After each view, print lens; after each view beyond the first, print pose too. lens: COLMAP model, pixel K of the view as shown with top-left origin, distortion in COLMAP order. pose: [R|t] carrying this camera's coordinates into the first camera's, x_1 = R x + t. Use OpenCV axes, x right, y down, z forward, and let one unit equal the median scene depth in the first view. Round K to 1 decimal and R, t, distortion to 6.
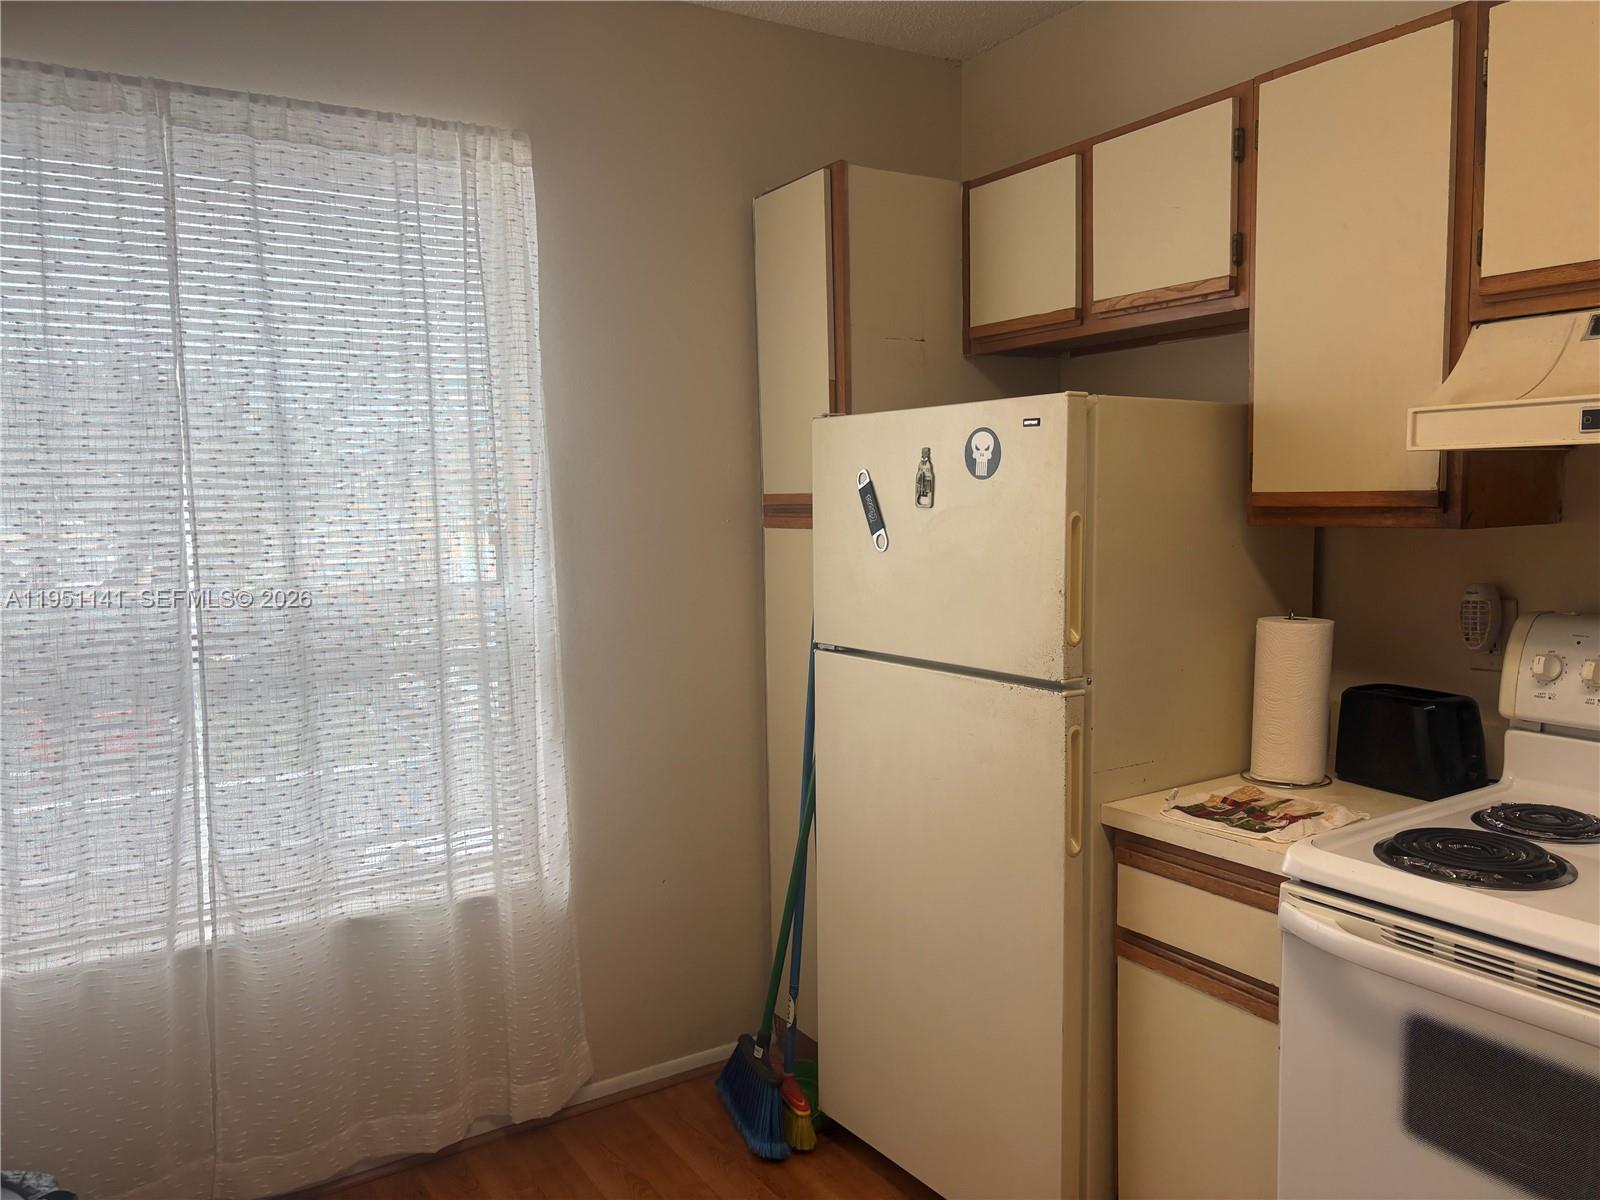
lens RADIAL K [[1196.3, 0, 800.0], [0, 1196.3, 600.0], [0, 0, 1]] dist [-0.002963, -0.011730]
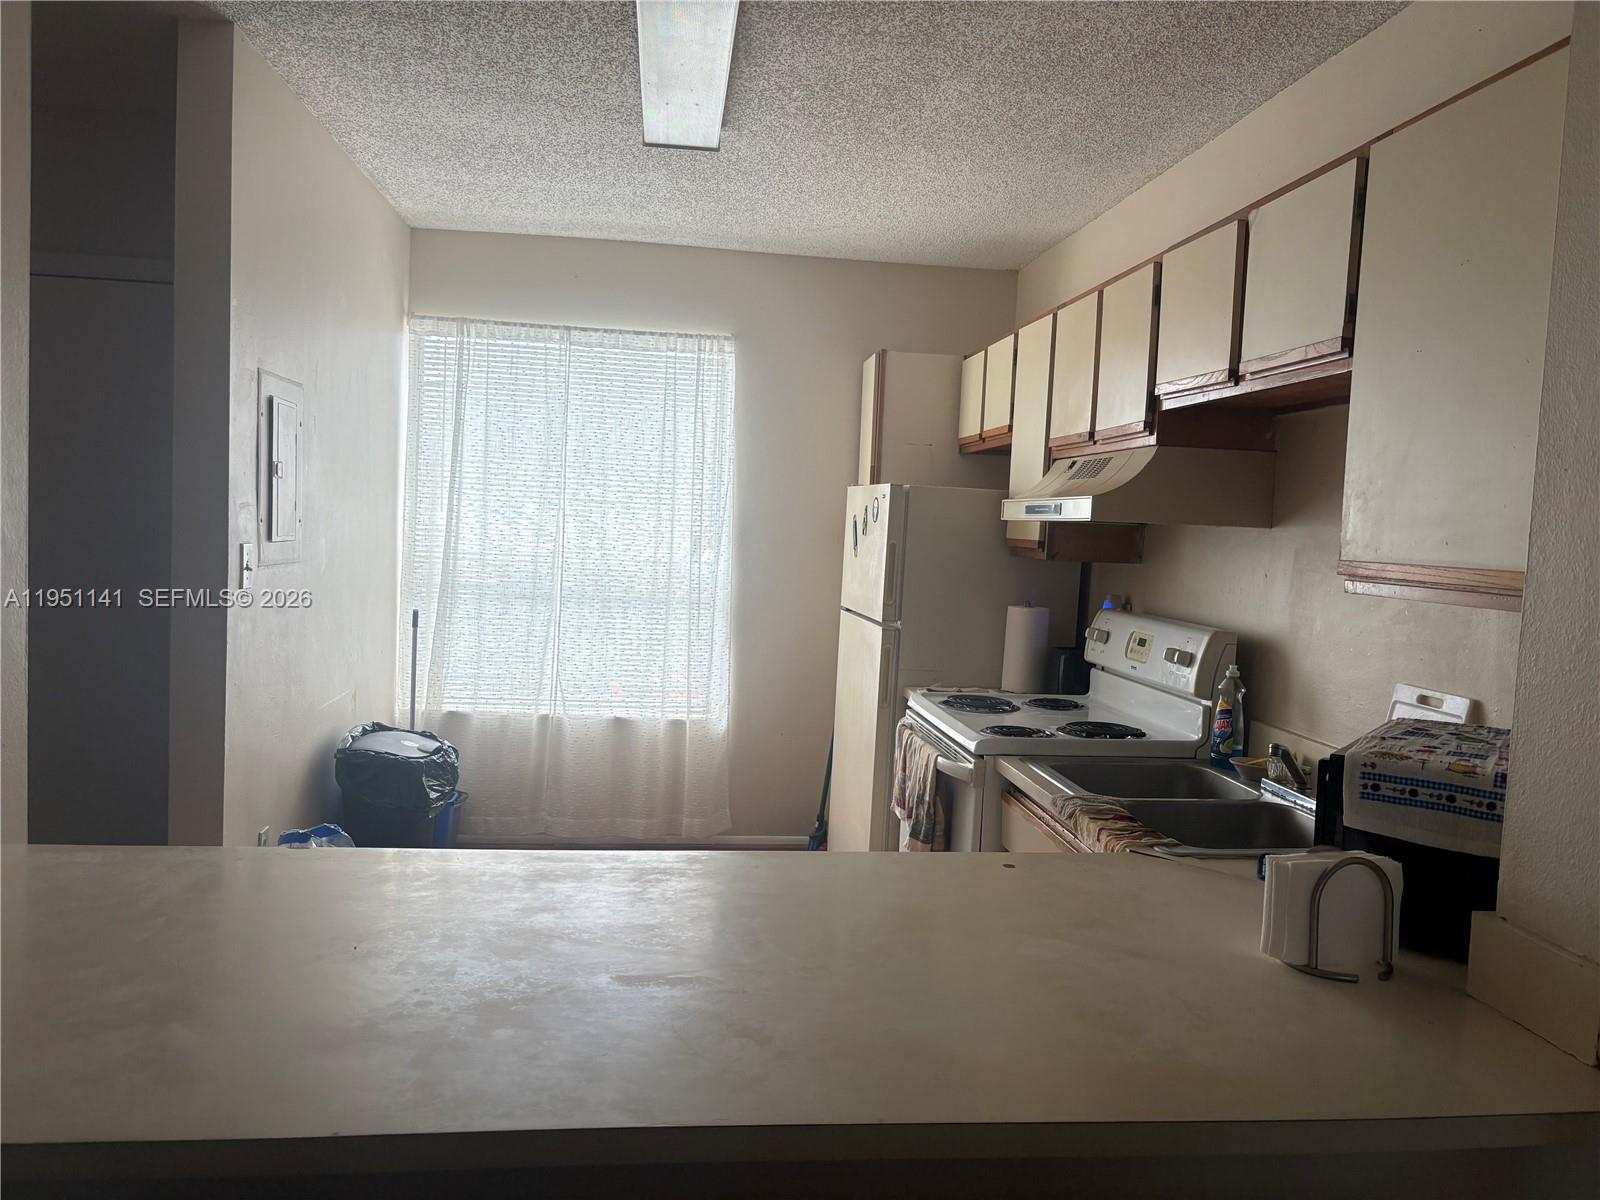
lens RADIAL K [[1196.3, 0, 800.0], [0, 1196.3, 600.0], [0, 0, 1]] dist [-0.002963, -0.011730]
pose [[0.896365, 0.089469, -0.434195, 0.831165], [-0.103099, 0.994640, -0.007889, 0.051644], [0.431162, 0.051836, 0.900784, -0.774164]]
